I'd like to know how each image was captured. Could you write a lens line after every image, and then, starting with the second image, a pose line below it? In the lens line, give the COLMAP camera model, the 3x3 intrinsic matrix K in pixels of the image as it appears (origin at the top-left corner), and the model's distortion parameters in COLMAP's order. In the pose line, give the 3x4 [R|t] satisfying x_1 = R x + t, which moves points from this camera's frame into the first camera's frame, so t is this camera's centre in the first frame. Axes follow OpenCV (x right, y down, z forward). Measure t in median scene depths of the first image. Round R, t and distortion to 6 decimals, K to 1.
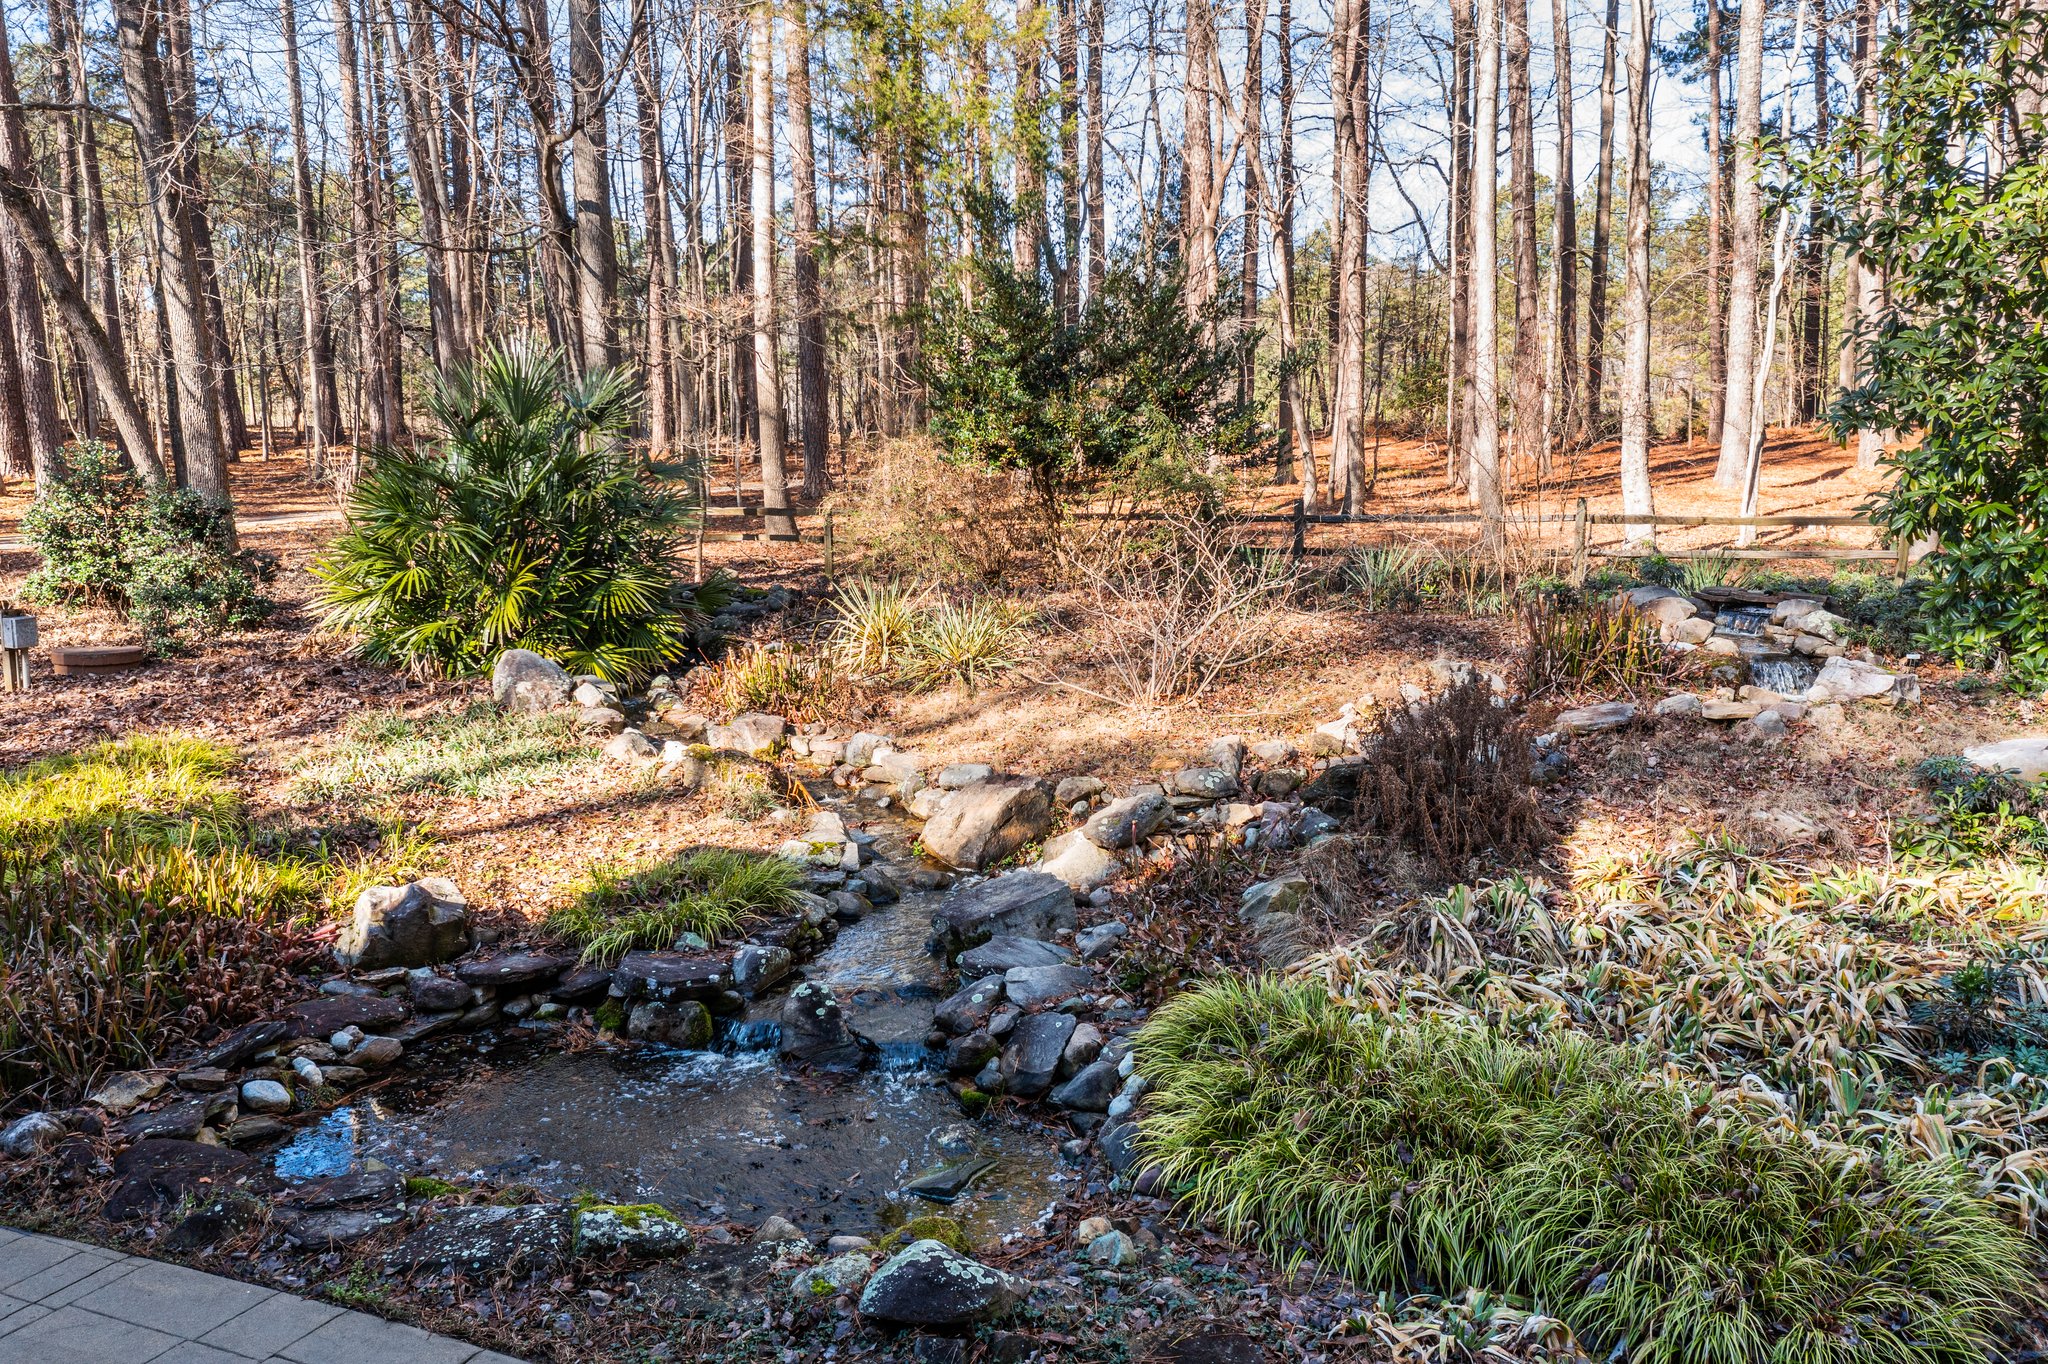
lens RADIAL K [[1647.9, 0, 1011.9], [0, 1647.9, 675.5], [0, 0, 1]] dist [-0.001770, 0.003873]
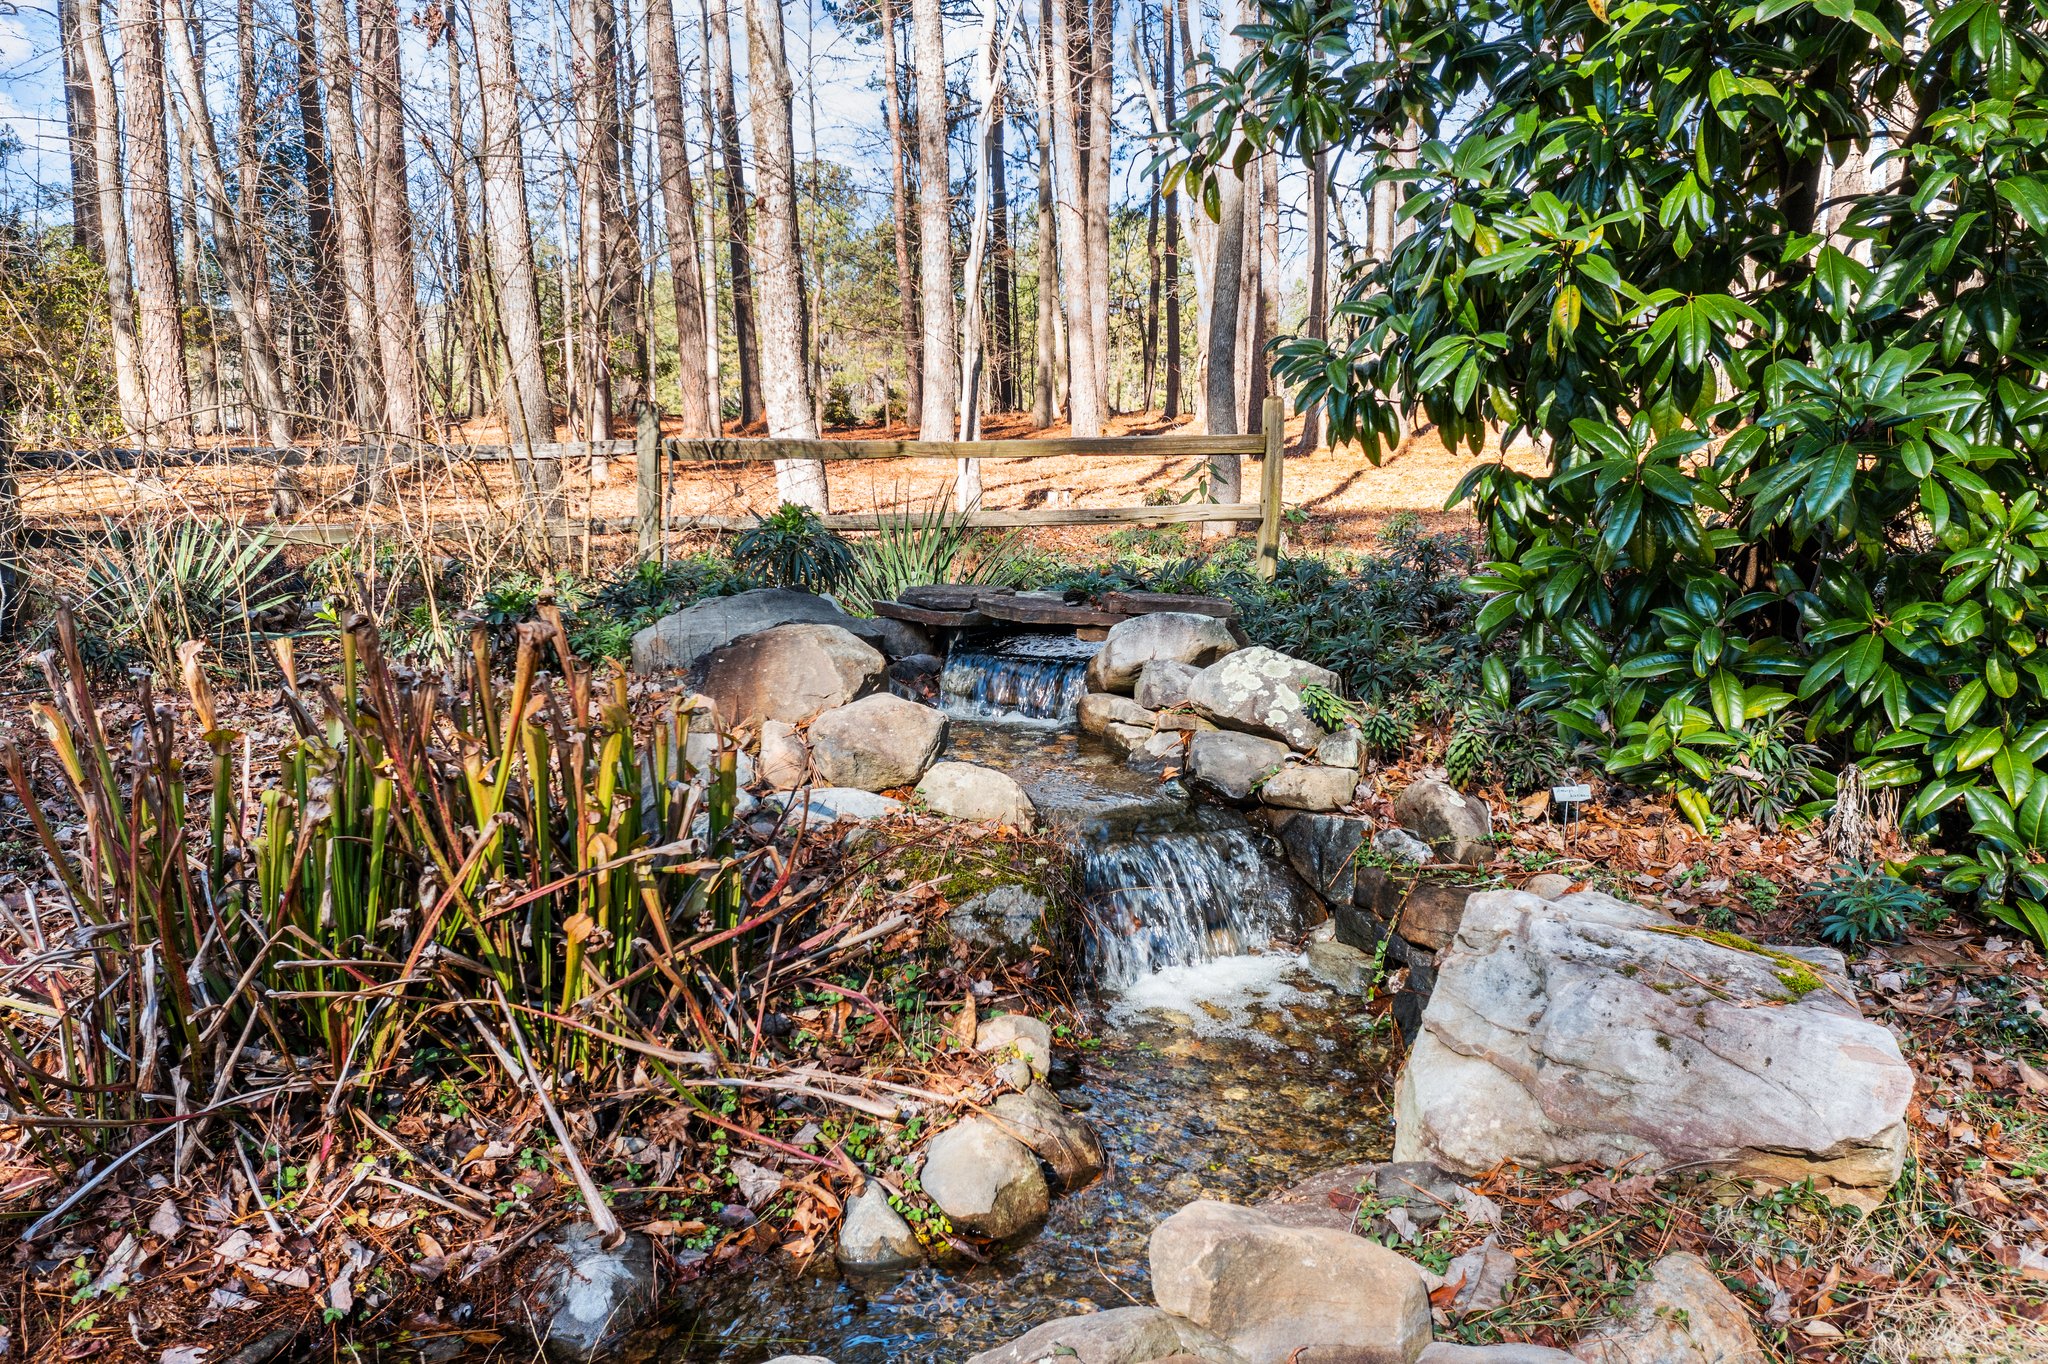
lens RADIAL K [[1647.9, 0, 1027.1], [0, 1647.9, 691.8], [0, 0, 1]] dist [-0.001770, 0.003873]
pose [[0.893301, -0.064836, 0.444758, 0.509455], [0.065870, 0.997742, 0.013147, -0.061351], [-0.444606, 0.017552, 0.895554, 1.202402]]
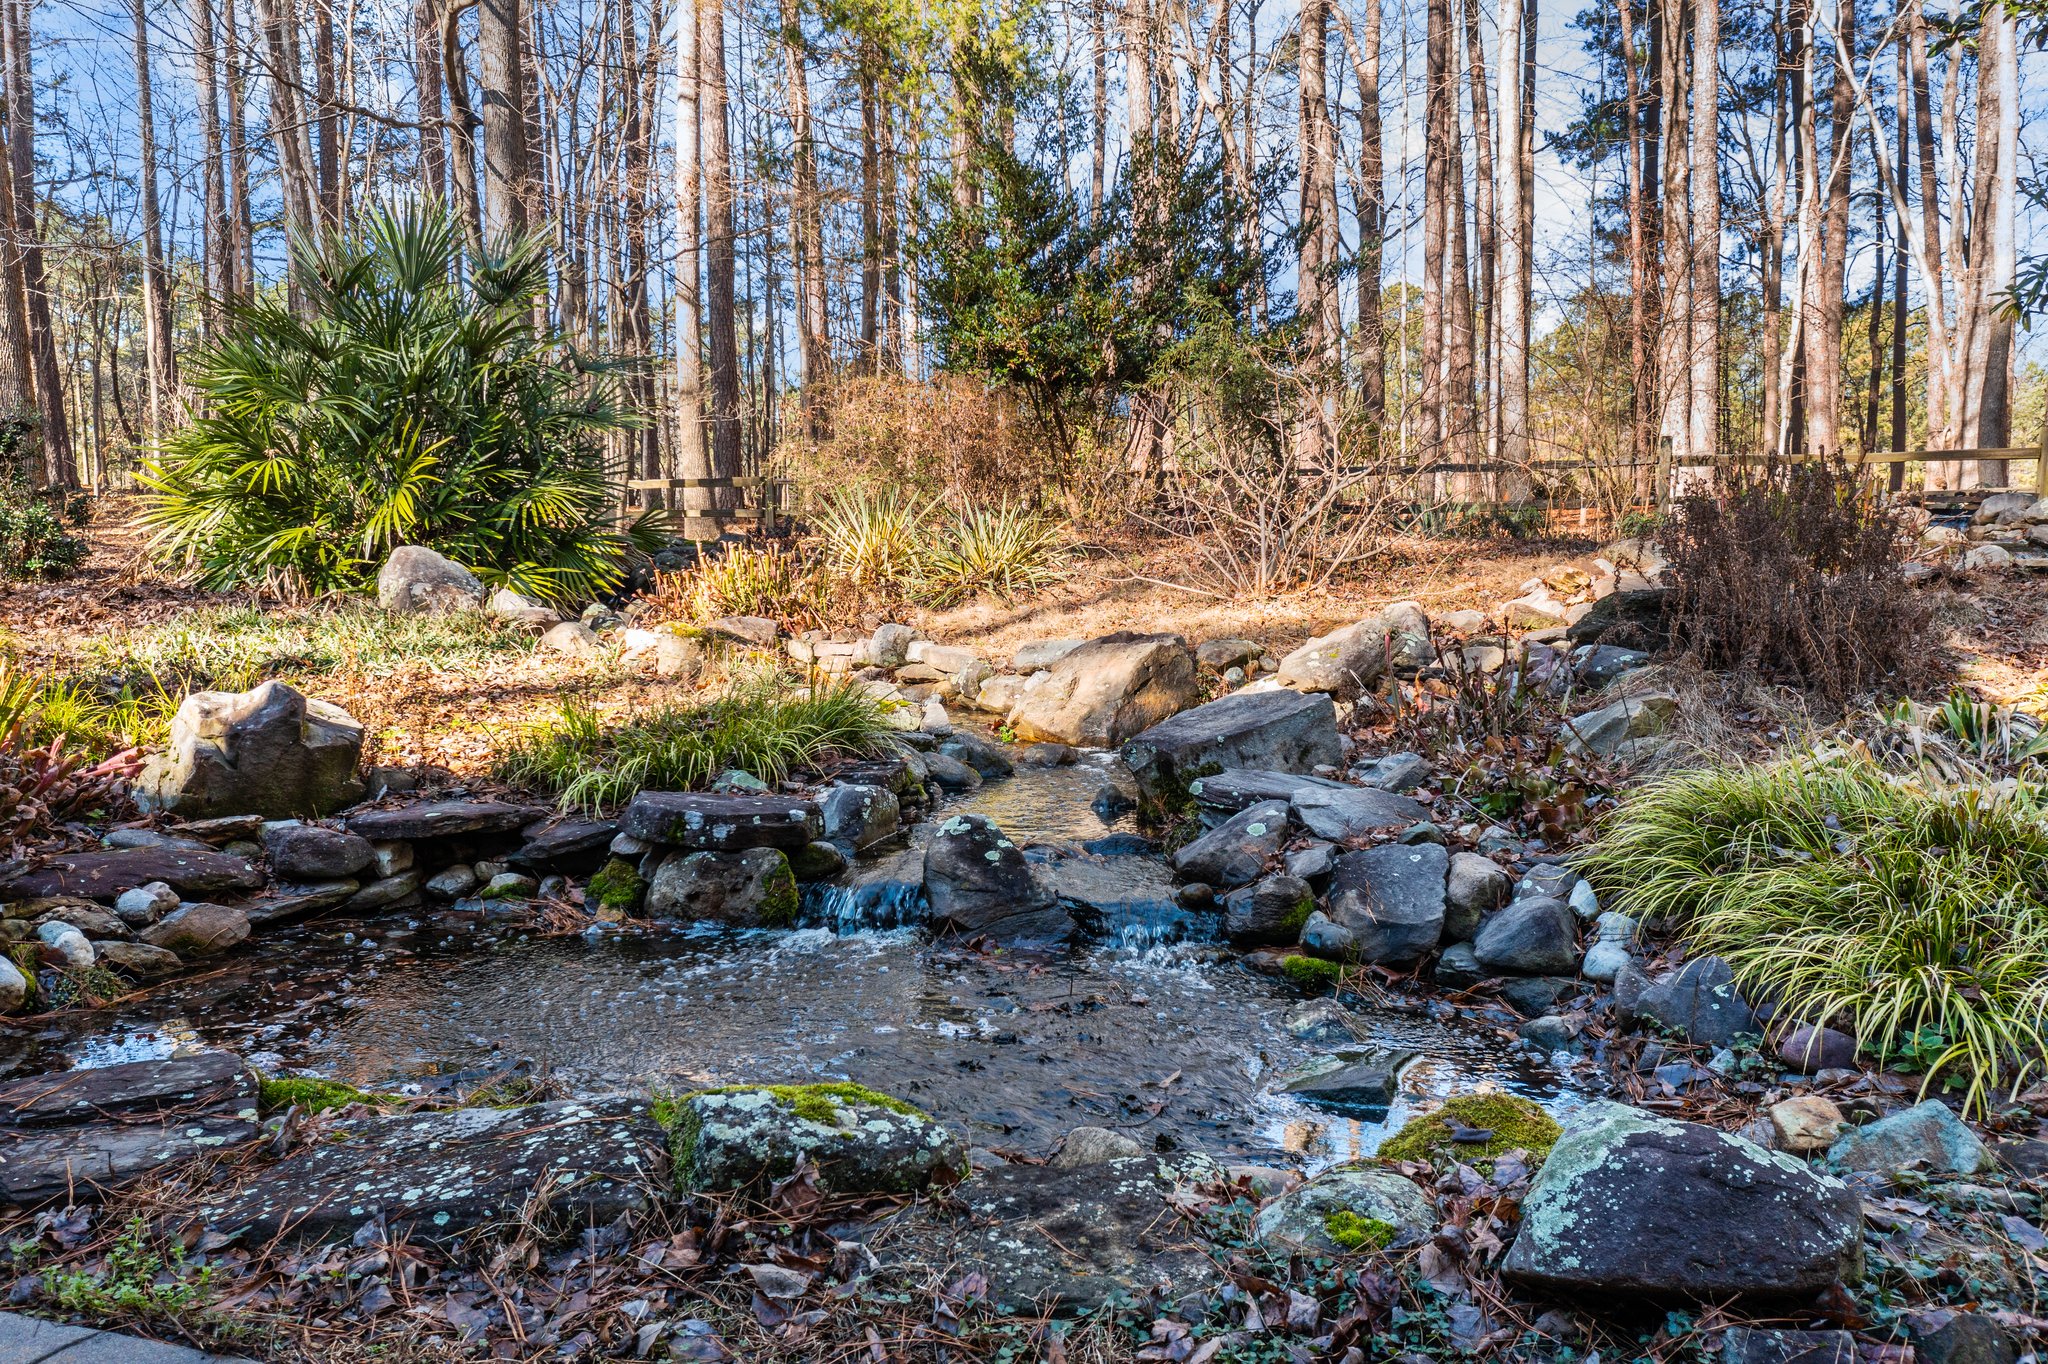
lens RADIAL K [[1647.9, 0, 1022.4], [0, 1647.9, 669.7], [0, 0, 1]] dist [-0.001770, 0.003873]
pose [[0.996338, 0.000422, 0.085505, -0.145798], [0.005927, 0.997242, -0.073981, 0.170162], [-0.085300, 0.074217, 0.993587, 0.386548]]
